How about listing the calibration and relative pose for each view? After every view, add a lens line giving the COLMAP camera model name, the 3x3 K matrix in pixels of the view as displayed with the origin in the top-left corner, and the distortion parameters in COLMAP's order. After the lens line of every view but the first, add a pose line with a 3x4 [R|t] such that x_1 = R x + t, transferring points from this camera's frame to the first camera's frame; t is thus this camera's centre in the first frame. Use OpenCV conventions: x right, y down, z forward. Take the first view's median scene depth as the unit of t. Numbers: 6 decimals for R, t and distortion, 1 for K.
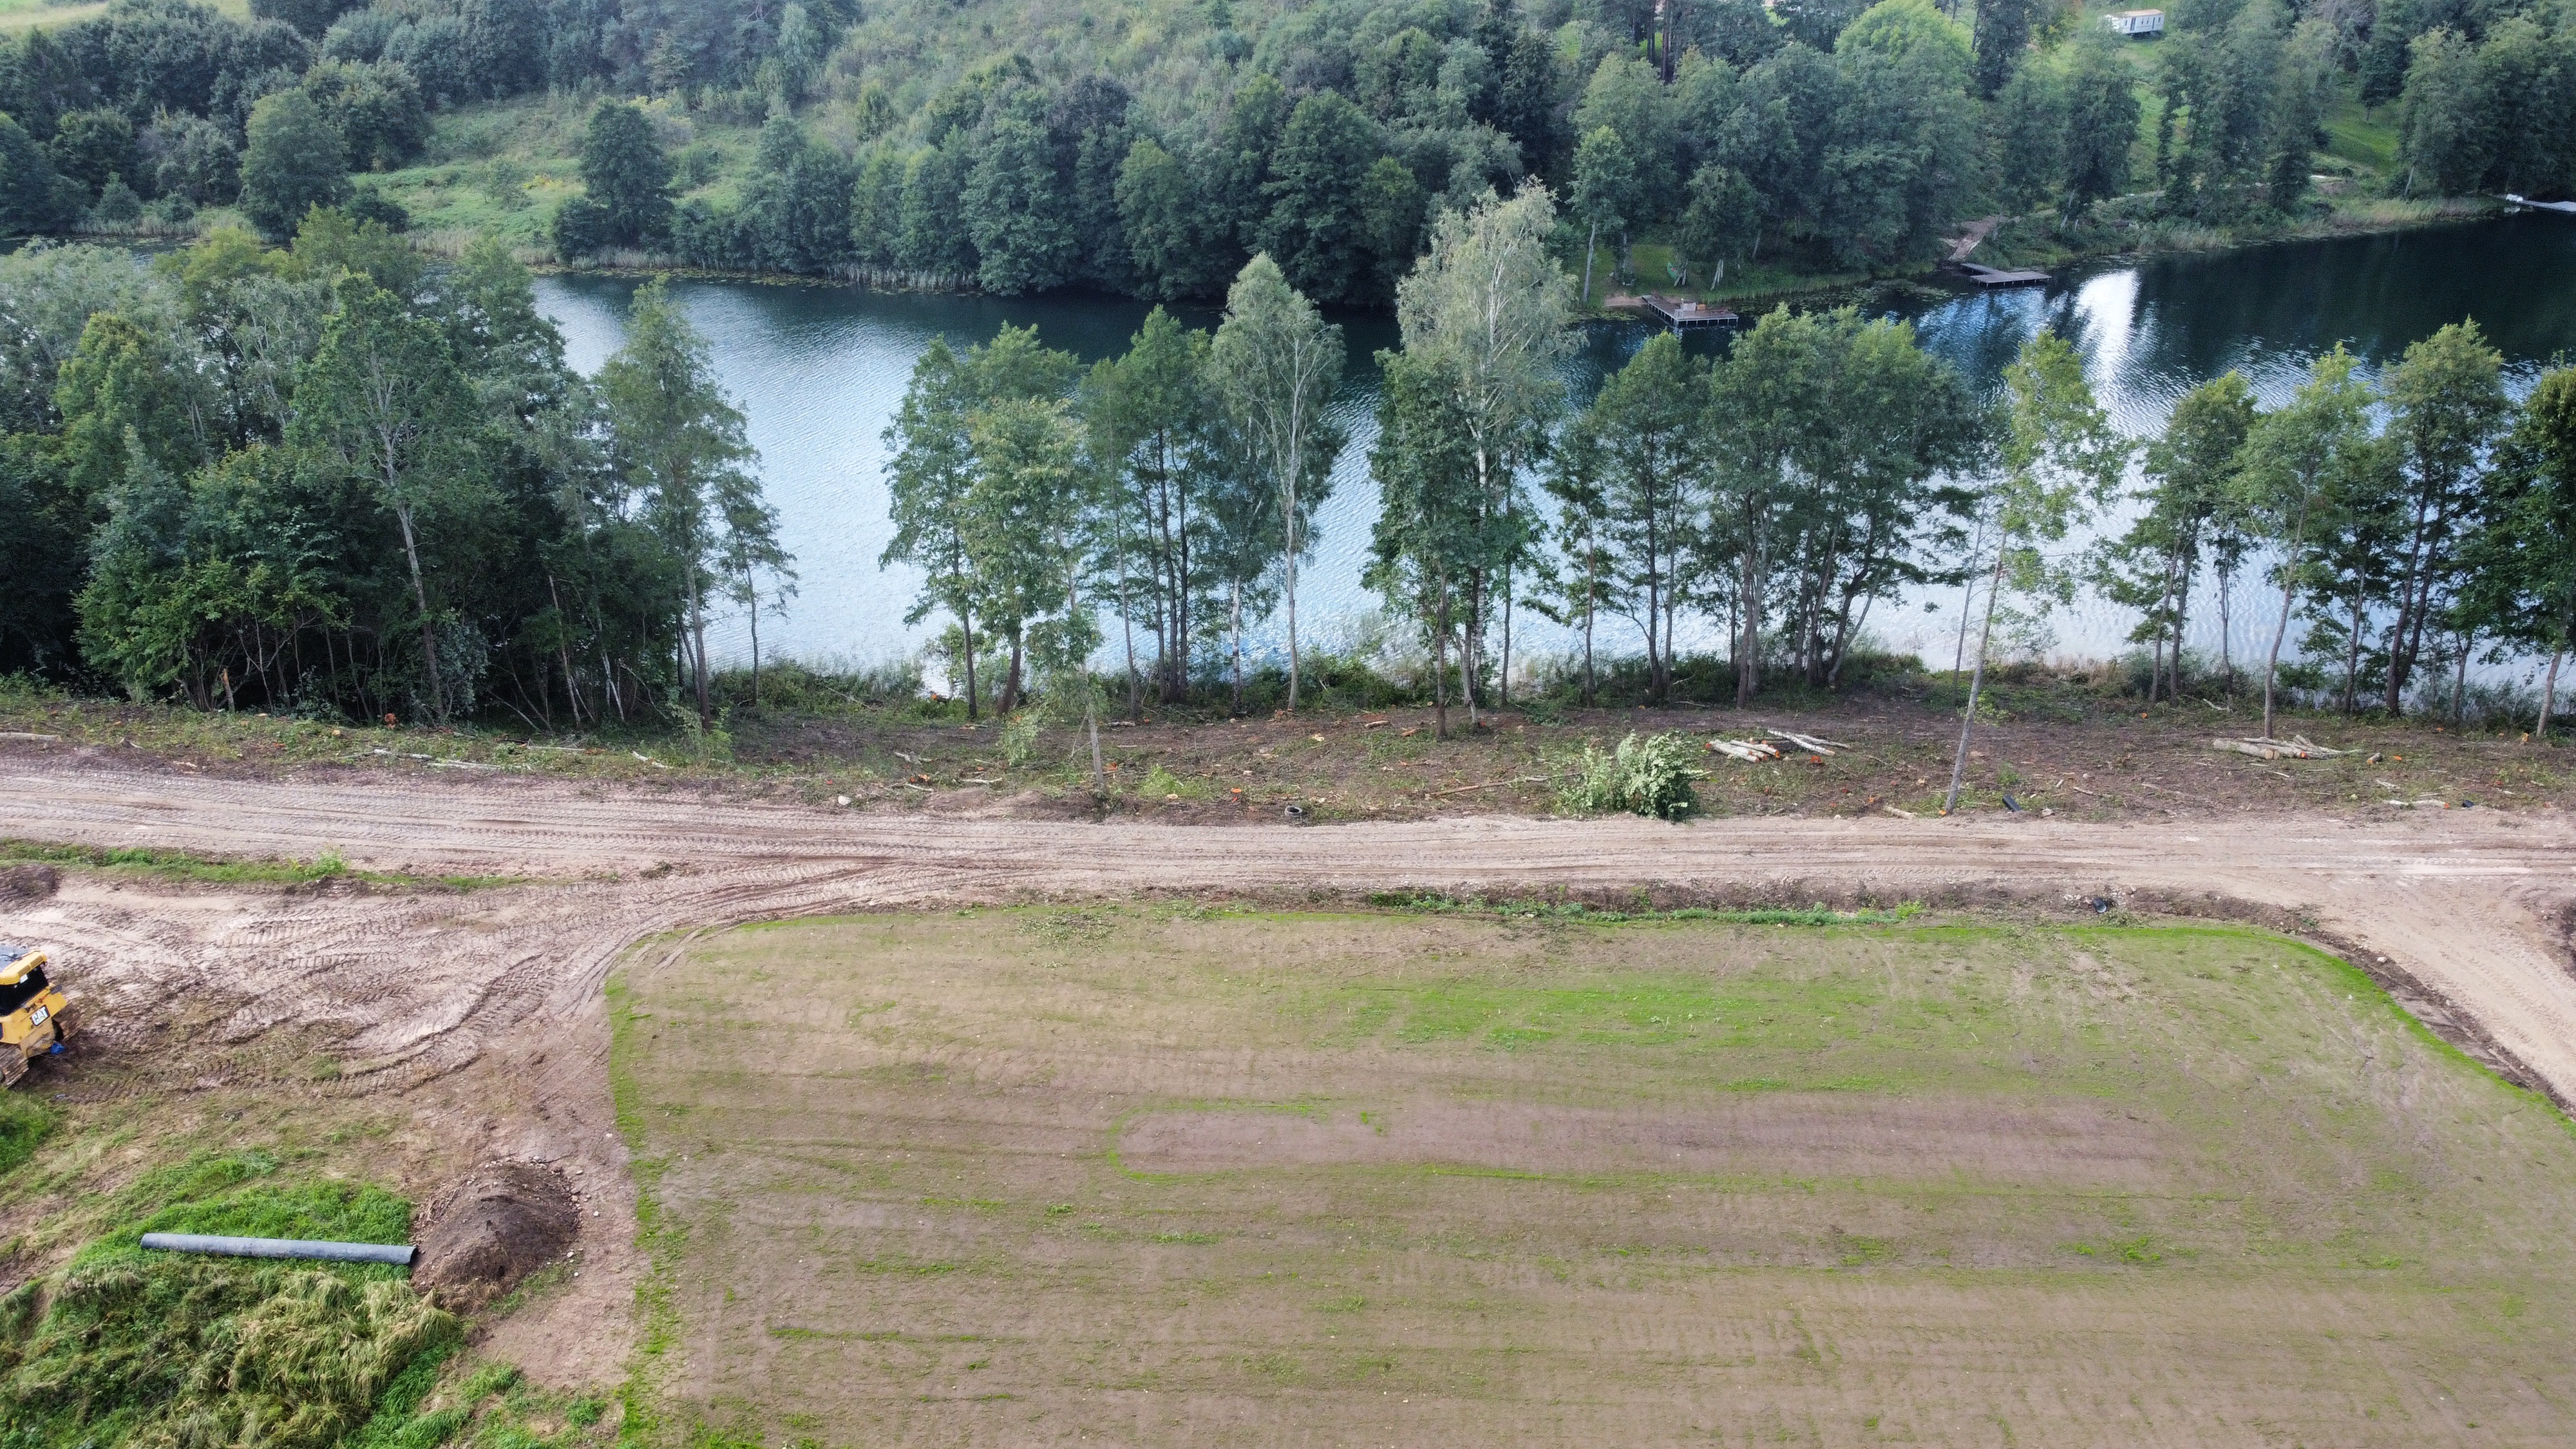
lens RADIAL K [[1948.9, 0, 1288.0], [0, 1948.9, 724.5], [0, 0, 1]] dist [-0.000162, -0.003567]
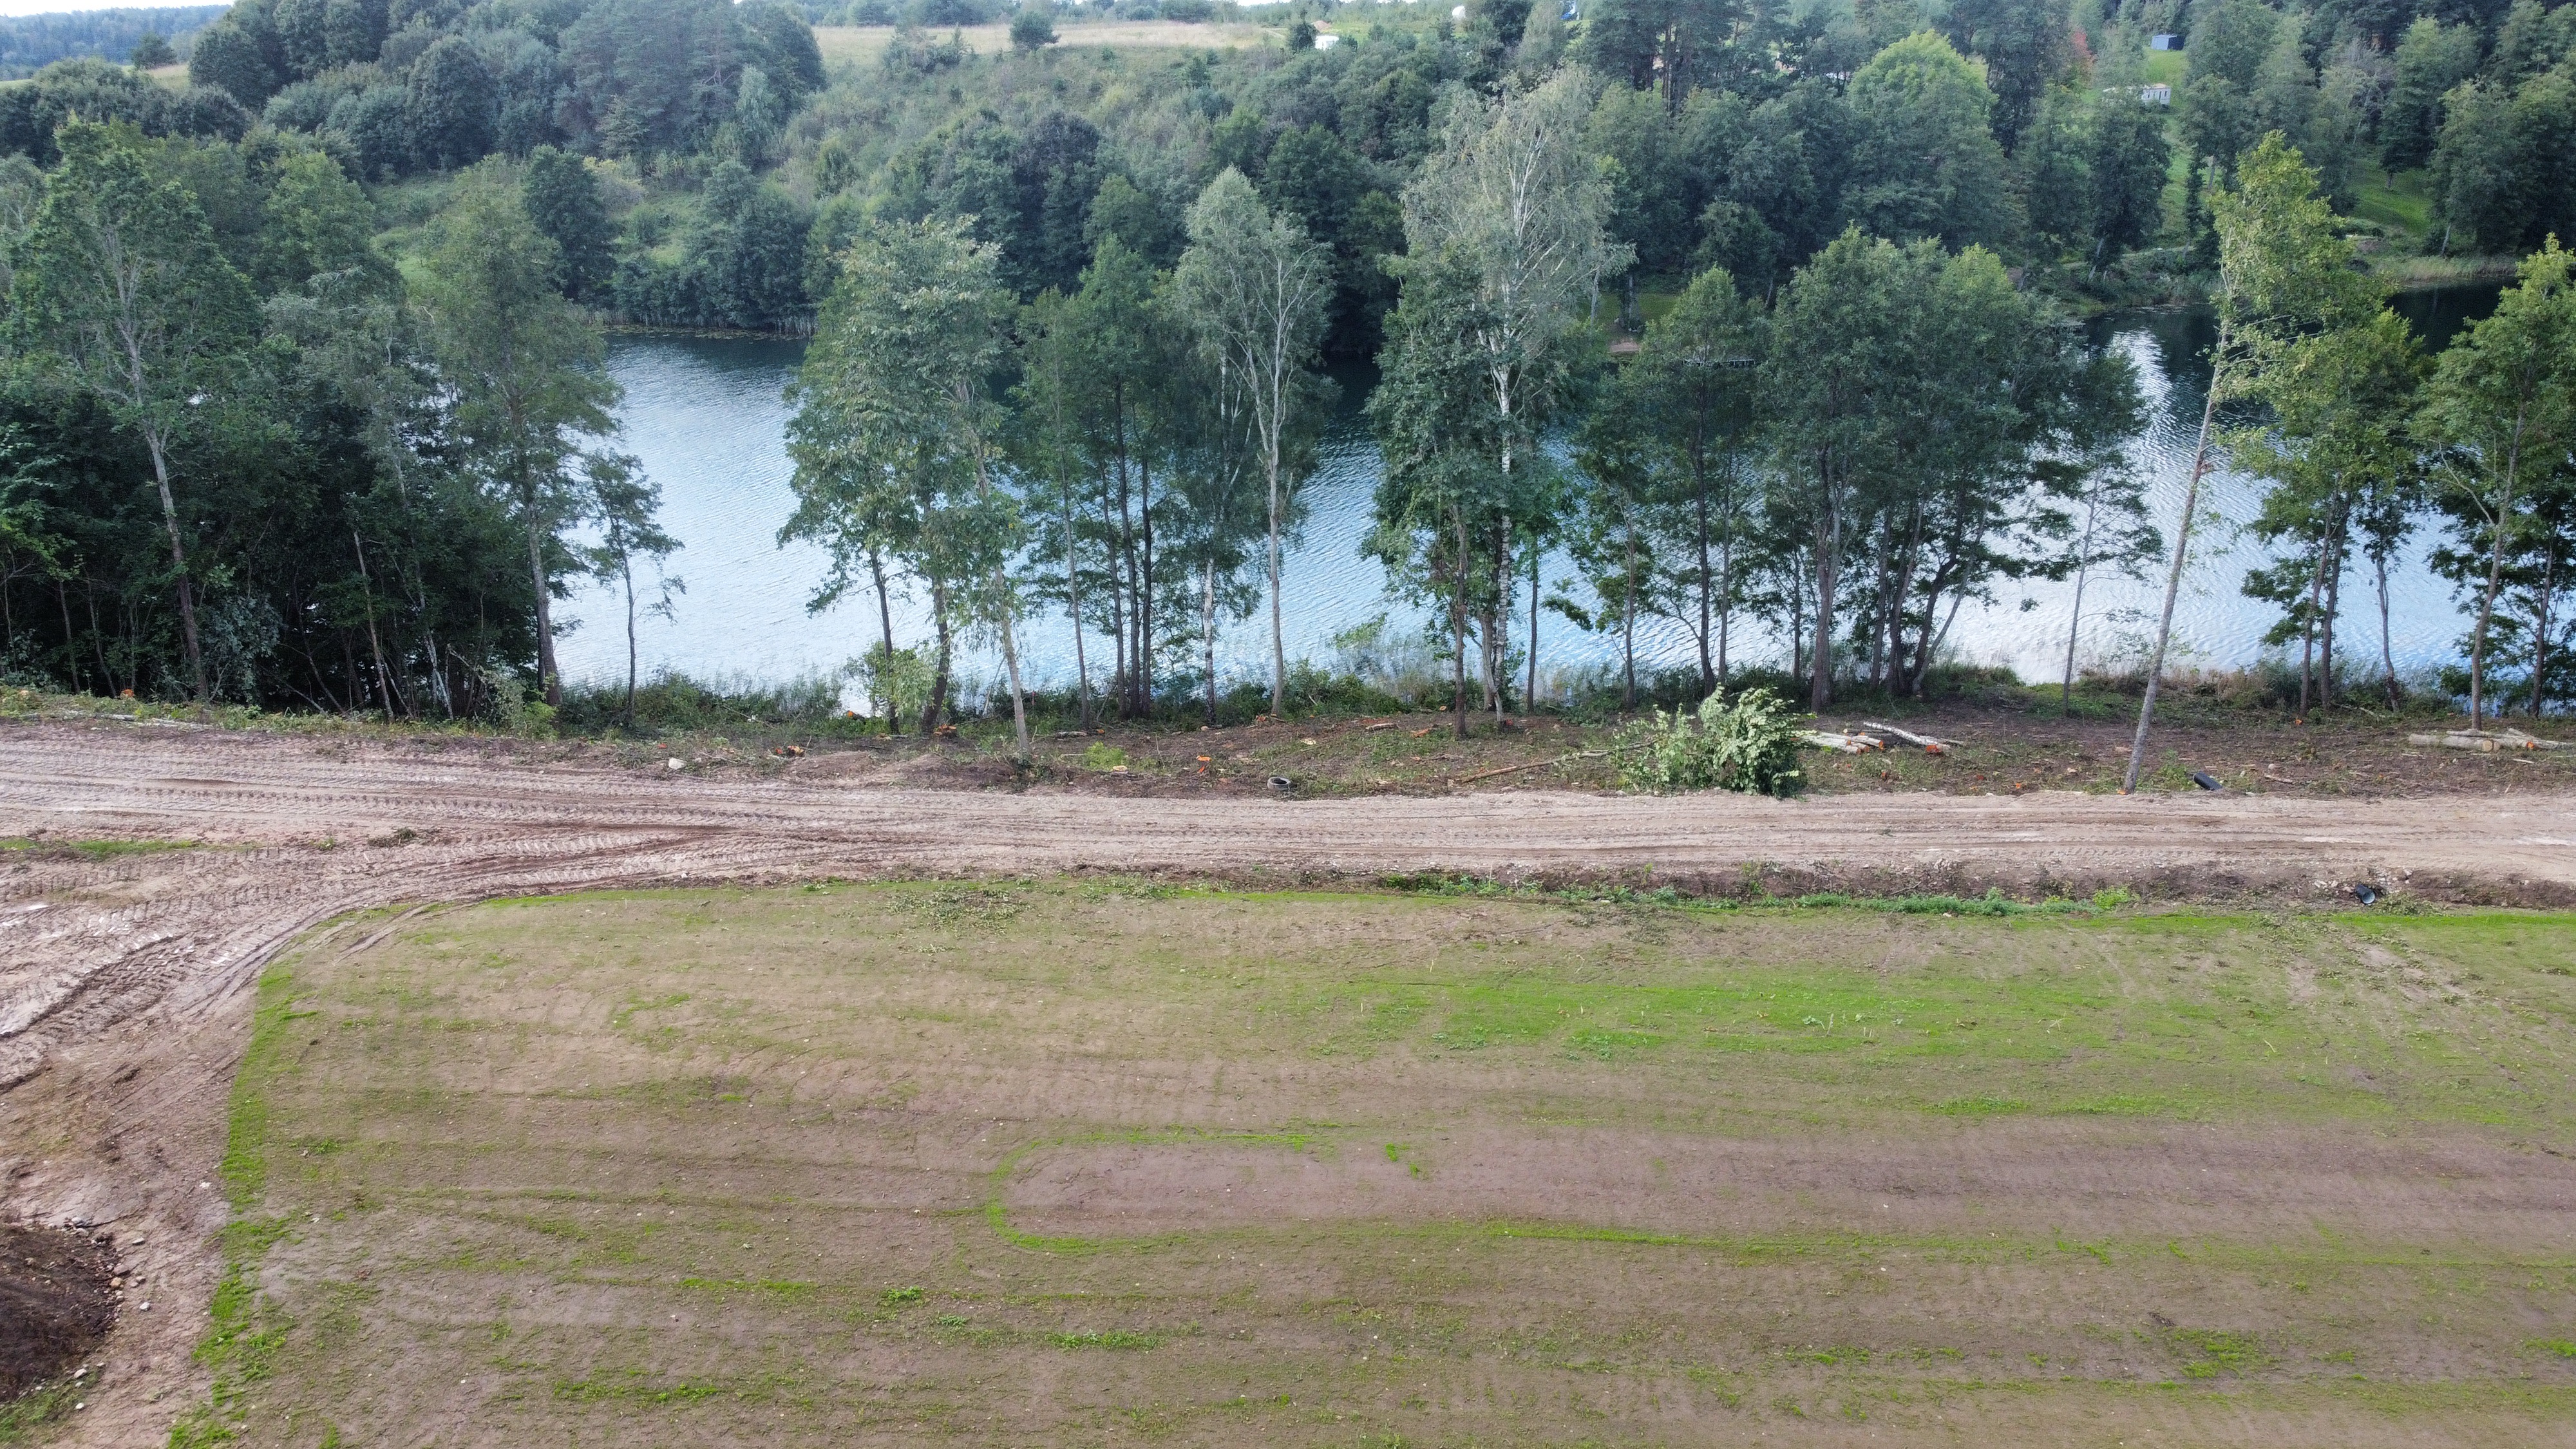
lens RADIAL K [[1948.9, 0, 1288.0], [0, 1948.9, 724.5], [0, 0, 1]] dist [-0.000162, -0.003567]
pose [[0.999957, -0.003717, 0.008464, 0.000036], [0.004286, 0.997662, -0.068211, 0.059831], [-0.008190, 0.068244, 0.997635, 0.199761]]
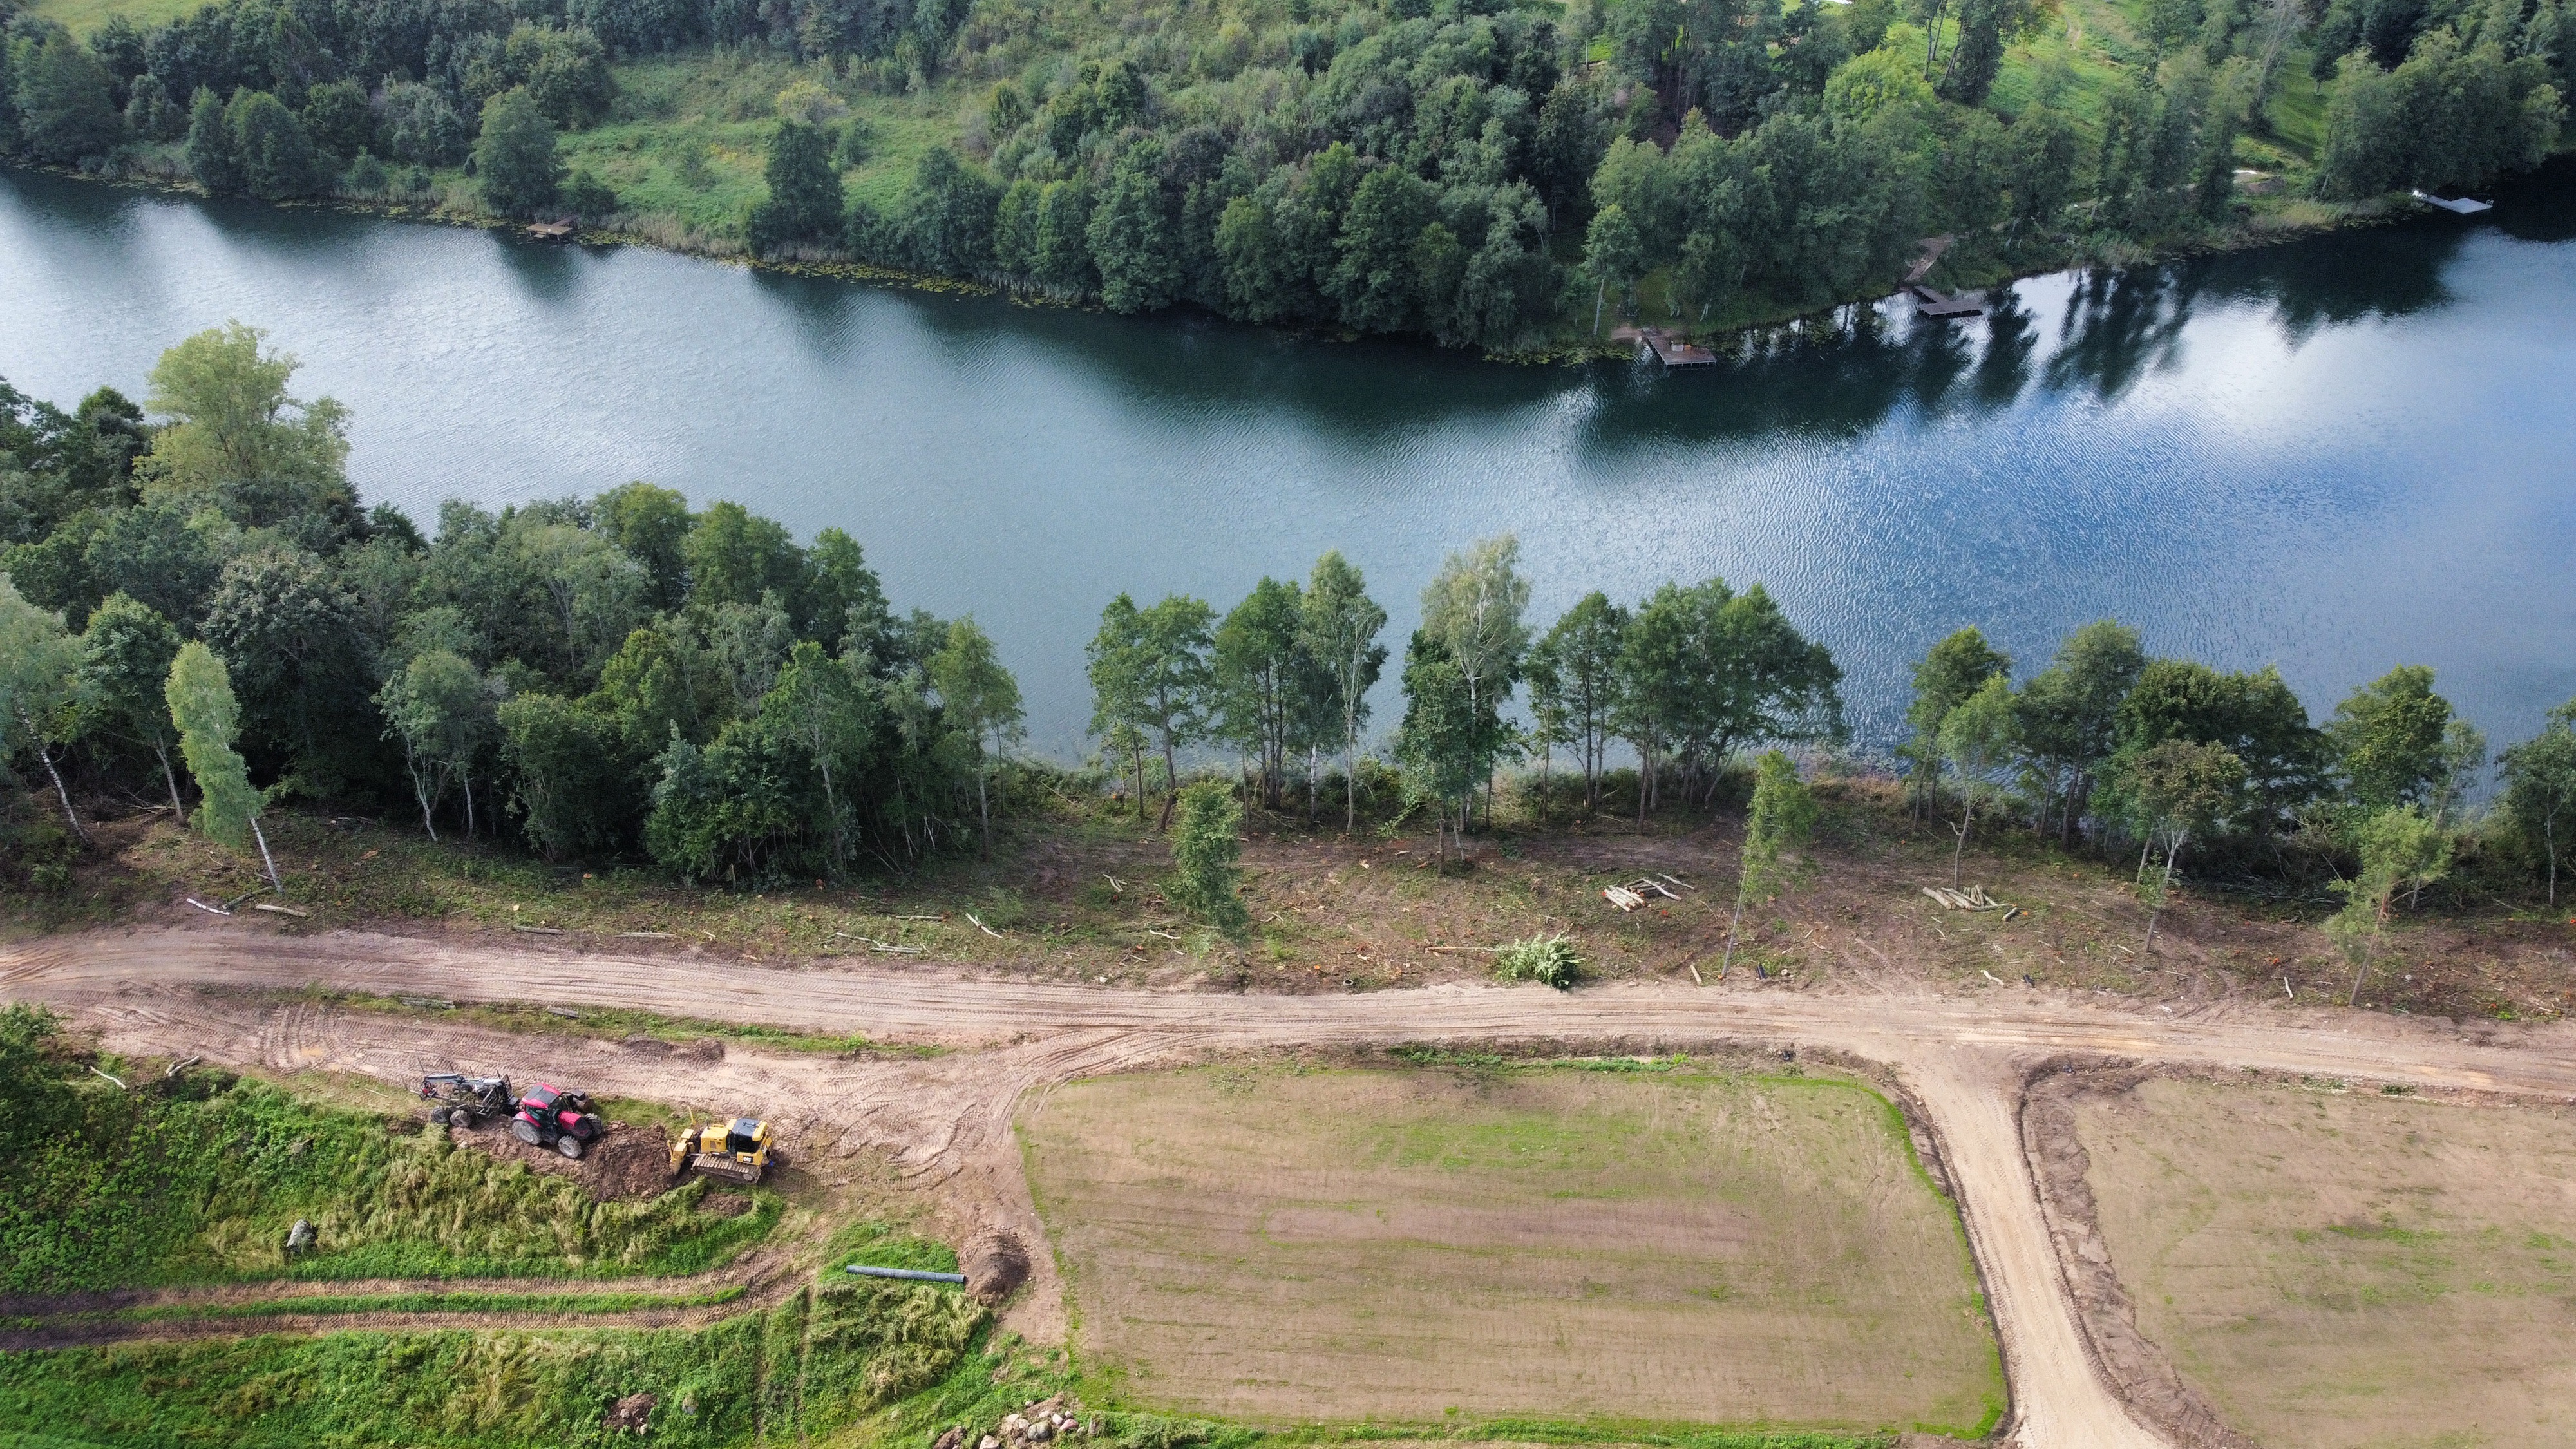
lens RADIAL K [[1948.9, 0, 1288.0], [0, 1948.9, 724.5], [0, 0, 1]] dist [-0.000162, -0.003567]
pose [[0.999444, 0.019162, -0.027290, -0.006900], [-0.014626, 0.987385, 0.157658, -0.386185], [0.029967, -0.157171, 0.987117, -0.604094]]
